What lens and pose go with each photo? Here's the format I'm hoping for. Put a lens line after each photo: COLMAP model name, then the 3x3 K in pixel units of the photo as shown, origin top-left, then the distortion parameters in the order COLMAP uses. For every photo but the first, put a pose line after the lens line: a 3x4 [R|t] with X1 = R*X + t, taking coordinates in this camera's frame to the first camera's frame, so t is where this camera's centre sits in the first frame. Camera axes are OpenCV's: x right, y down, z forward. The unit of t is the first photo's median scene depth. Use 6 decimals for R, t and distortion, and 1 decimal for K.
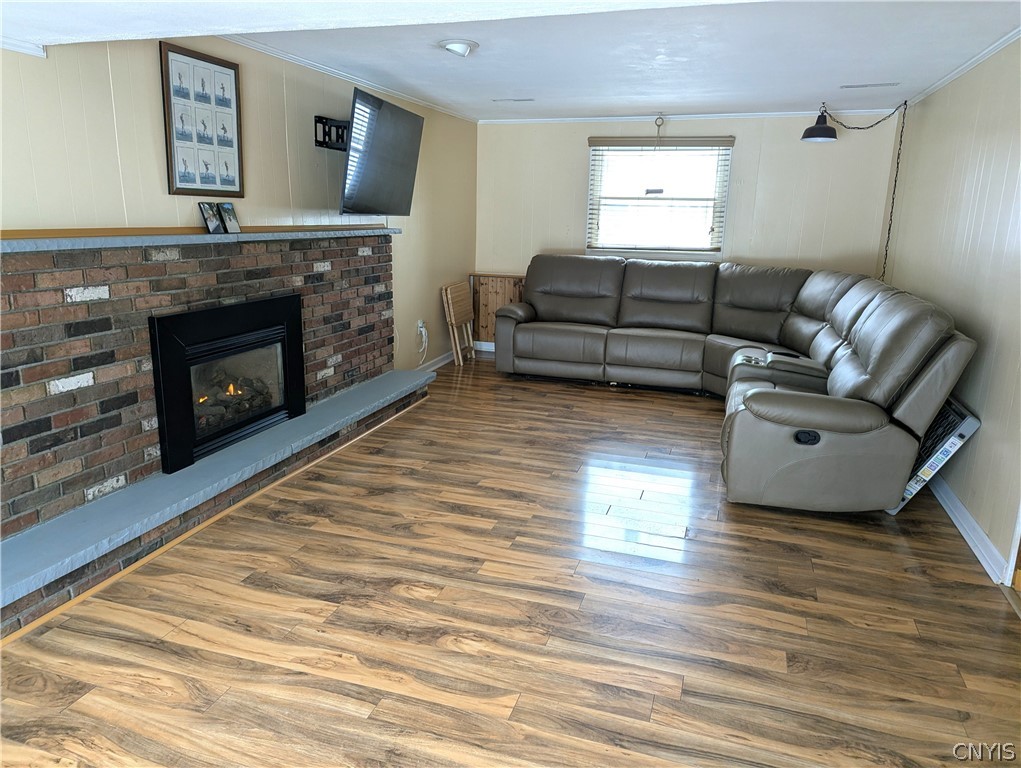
lens RADIAL K [[721.3, 0, 510.5], [0, 721.3, 384.0], [0, 0, 1]] dist [0.000987, -0.047044]
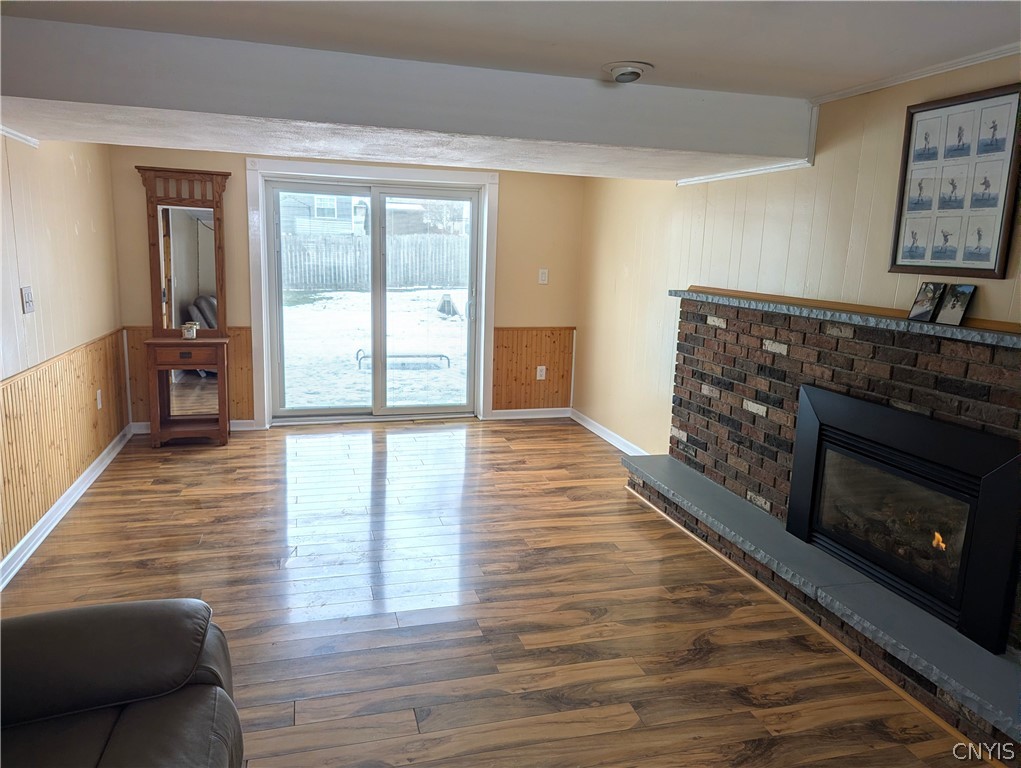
lens RADIAL K [[721.3, 0, 510.5], [0, 721.3, 384.0], [0, 0, 1]] dist [0.000987, -0.047044]
pose [[-0.838710, 0.045233, -0.542696, 0.421350], [-0.177301, 0.919568, 0.350655, -0.364460], [0.514907, 0.390318, -0.763231, 1.489848]]
